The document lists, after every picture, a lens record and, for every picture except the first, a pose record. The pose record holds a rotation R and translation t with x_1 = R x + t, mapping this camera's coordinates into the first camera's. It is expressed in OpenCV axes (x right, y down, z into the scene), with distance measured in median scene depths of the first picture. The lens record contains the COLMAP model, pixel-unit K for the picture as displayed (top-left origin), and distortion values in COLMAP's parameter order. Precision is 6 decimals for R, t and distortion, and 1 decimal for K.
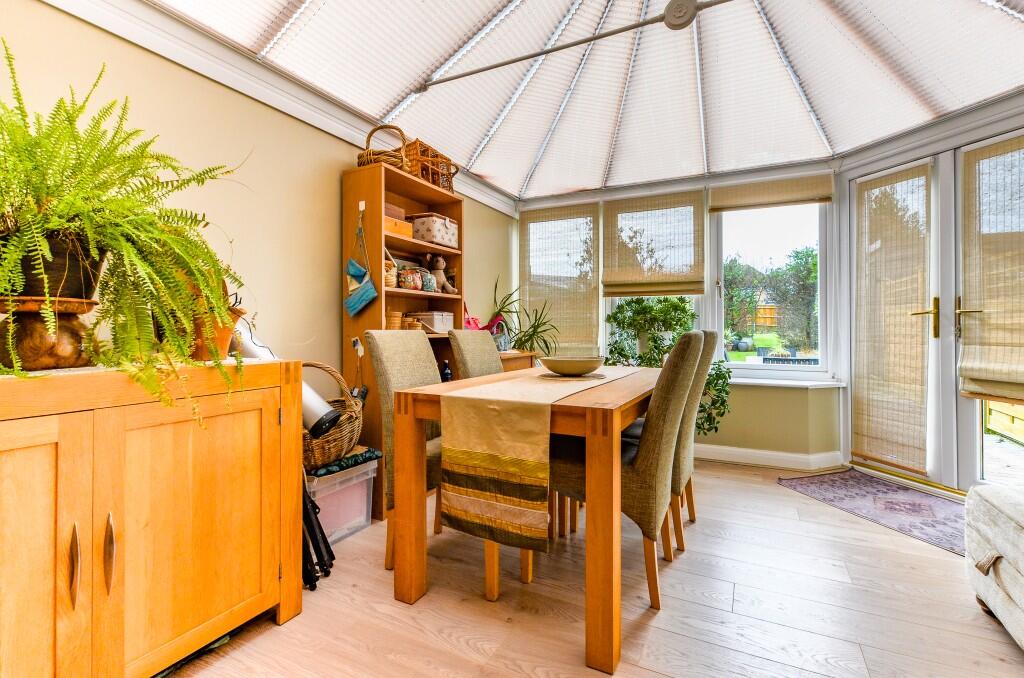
lens RADIAL K [[444.6, 0, 539.1], [0, 444.6, 320.5], [0, 0, 1]] dist [0.014177, -0.008648]
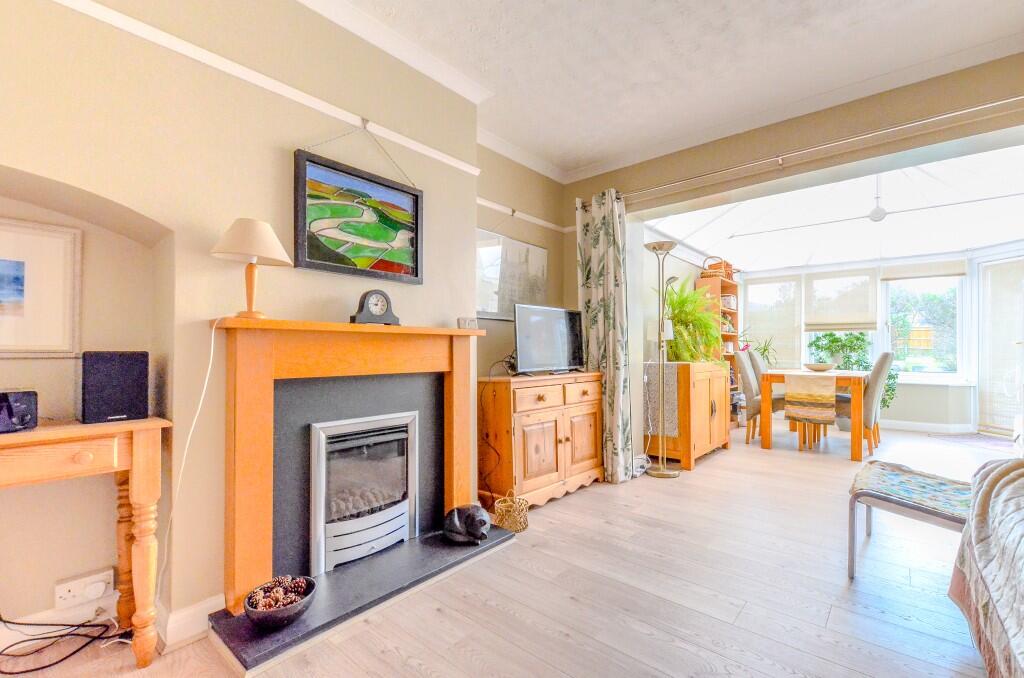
lens RADIAL K [[452.3, 0, 514.4], [0, 452.3, 347.9], [0, 0, 1]] dist [-0.000033, -0.005090]
pose [[0.965691, 0.004380, -0.259655, -0.661122], [-0.000665, 0.999896, 0.014393, -0.022906], [0.259692, -0.013726, 0.965594, -1.295913]]
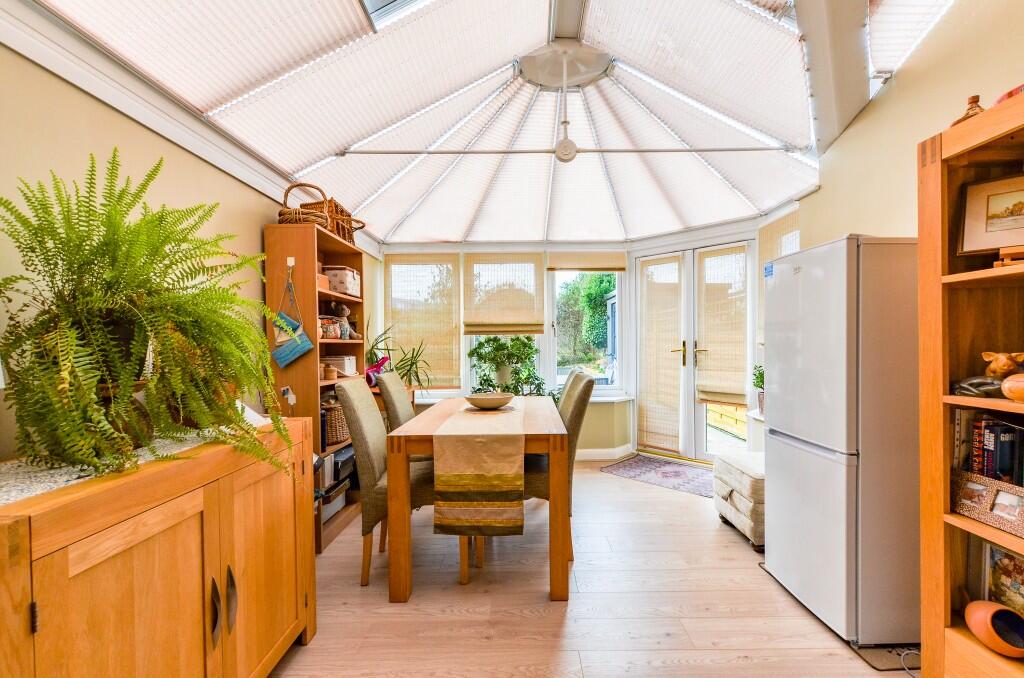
lens RADIAL K [[437.5, 0, 525.5], [0, 437.5, 340.8], [0, 0, 1]] dist [0.009566, -0.004161]
pose [[0.897691, -0.006015, 0.440585, -0.313895], [0.001578, 0.999944, 0.010436, -0.070209], [-0.440624, -0.008674, 0.897650, -0.155553]]
